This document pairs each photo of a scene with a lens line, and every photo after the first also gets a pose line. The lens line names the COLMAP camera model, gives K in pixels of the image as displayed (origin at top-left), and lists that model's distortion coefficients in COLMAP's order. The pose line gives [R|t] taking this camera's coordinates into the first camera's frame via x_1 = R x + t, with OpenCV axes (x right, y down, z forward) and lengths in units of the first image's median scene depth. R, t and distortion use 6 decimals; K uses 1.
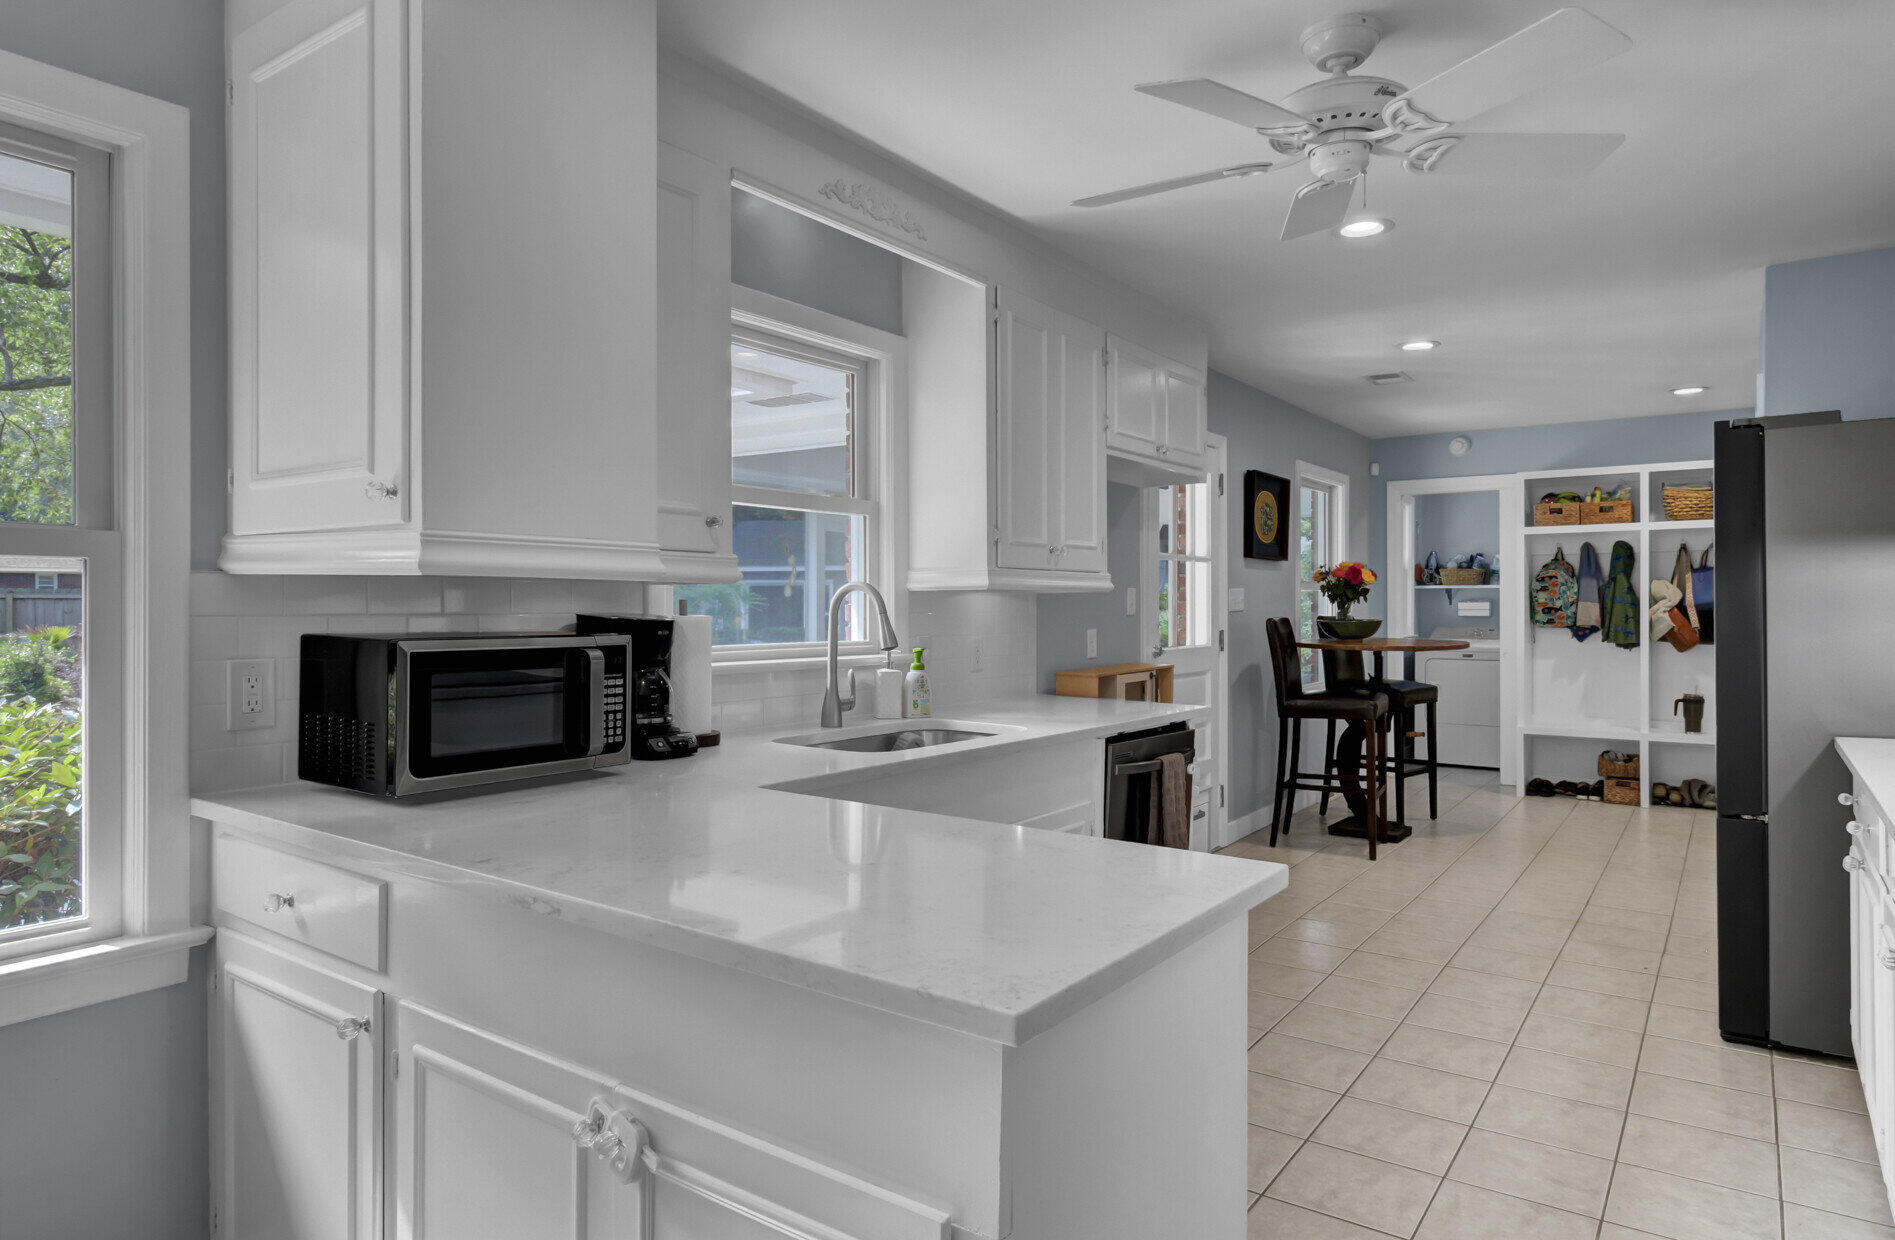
lens RADIAL K [[1116.4, 0, 948.6], [0, 1116.4, 610.6], [0, 0, 1]] dist [0.000356, 0.000400]
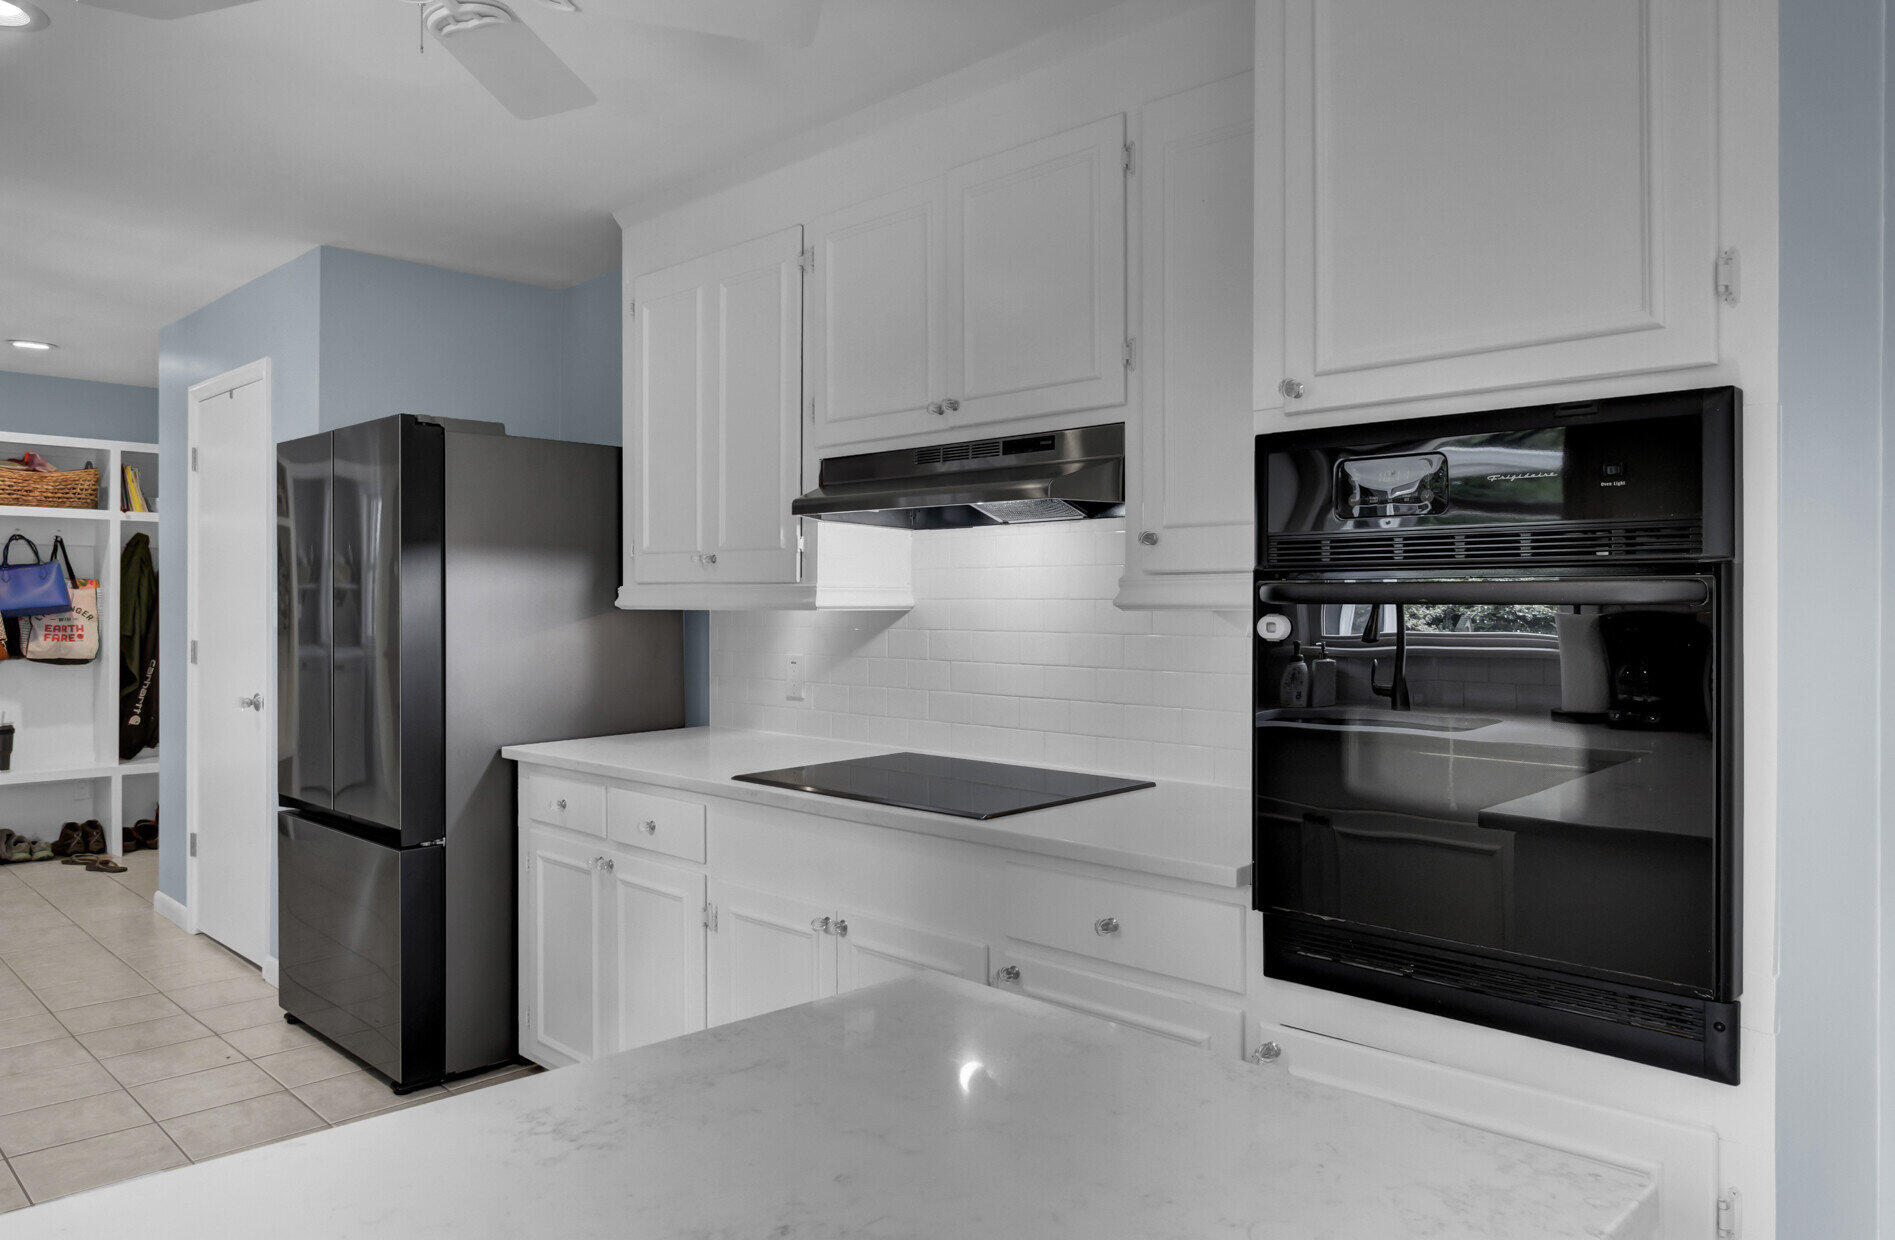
lens RADIAL K [[1266.0, 0, 947.5], [0, 1266.0, 620.0], [0, 0, 1]] dist [0.000650, 0.000307]
pose [[0.157962, -0.006829, 0.987422, -0.259625], [0.003118, 0.999975, 0.006418, -0.007561], [-0.987440, 0.002065, 0.157979, 0.406214]]
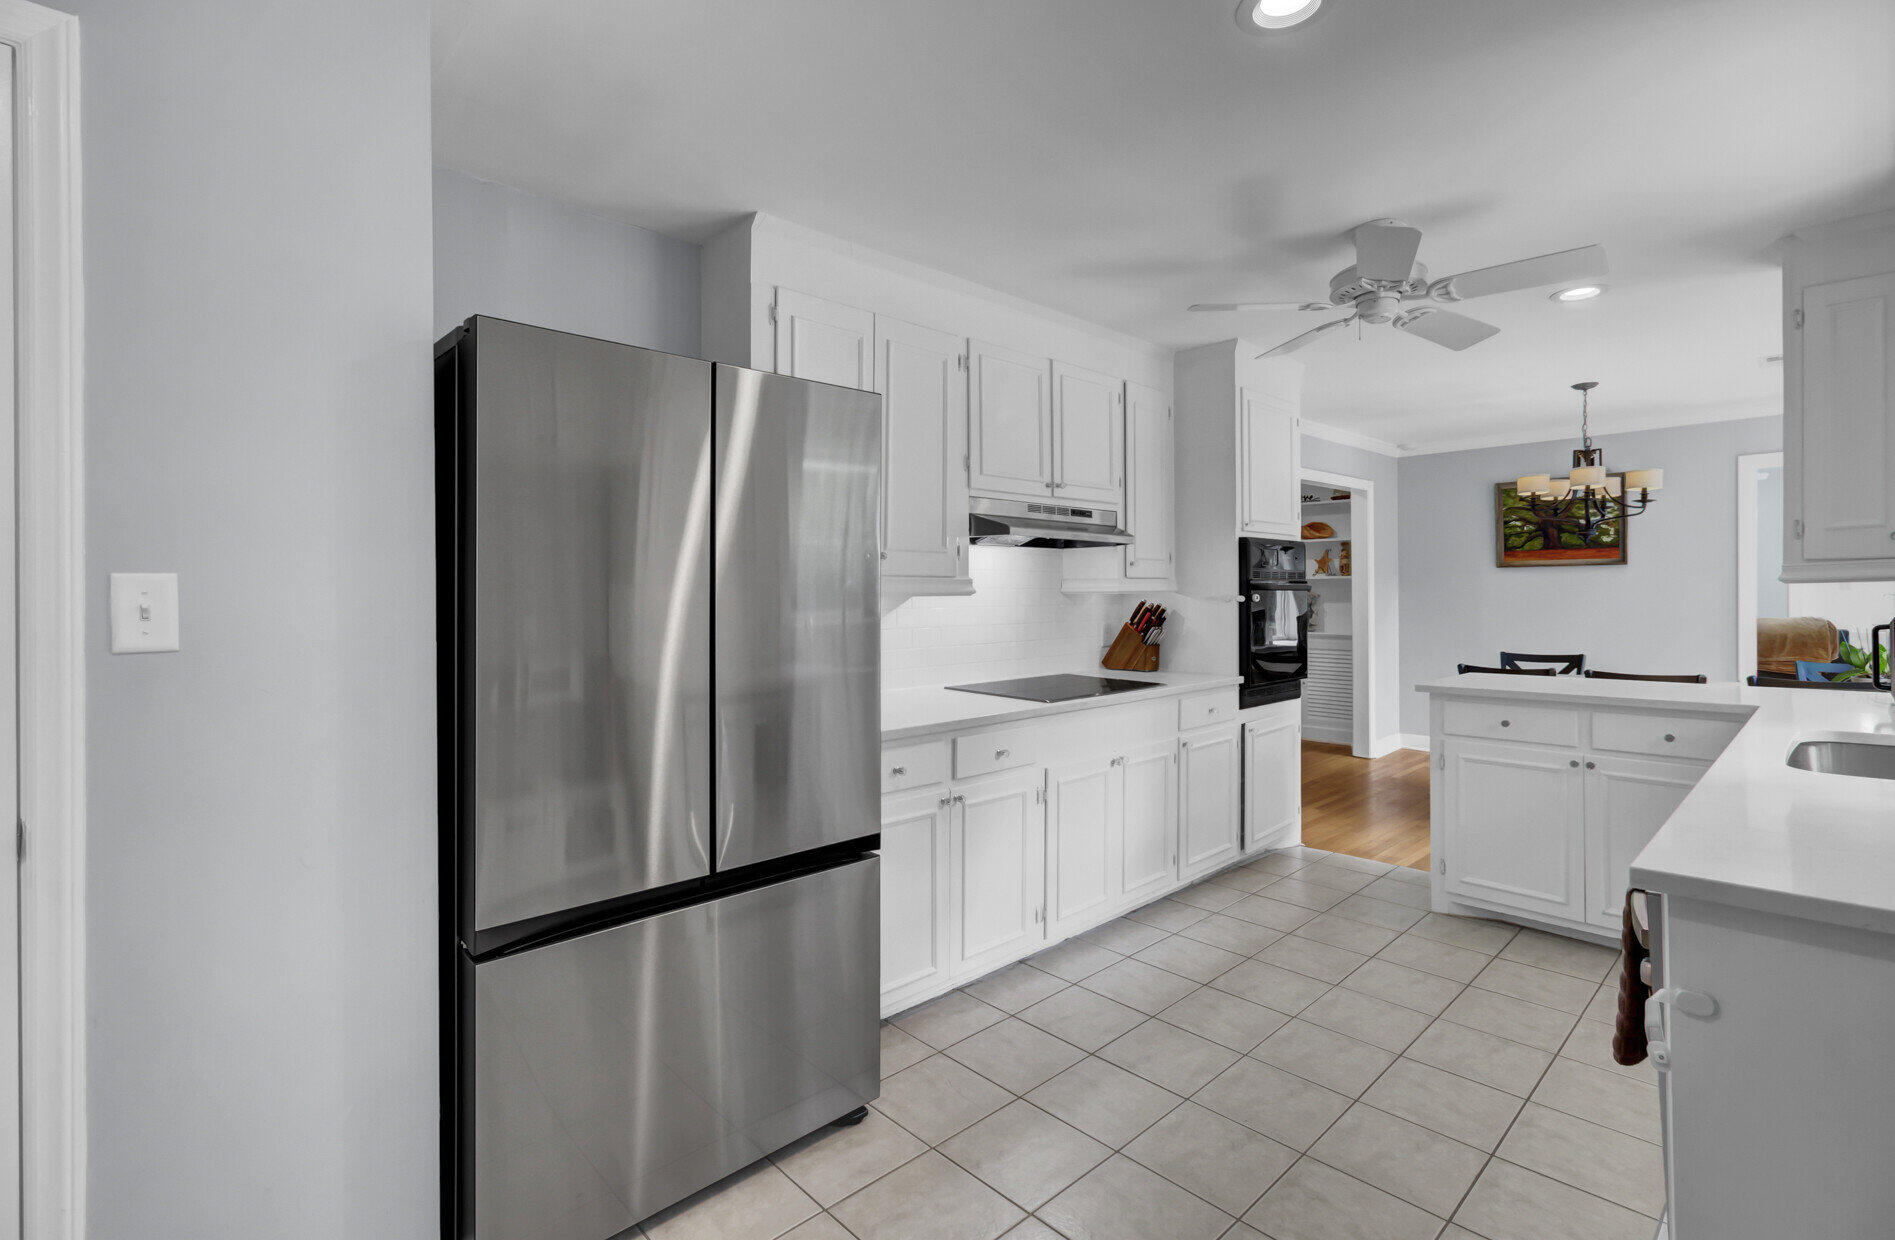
lens RADIAL K [[880.4, 0, 947.5], [0, 880.4, 620.0], [0, 0, 1]] dist [0.000105, 0.000061]
pose [[-0.982819, -0.000812, 0.184572, 0.523482], [0.006331, 0.999254, 0.038104, -0.020256], [-0.184465, 0.038618, -0.982080, 1.673089]]
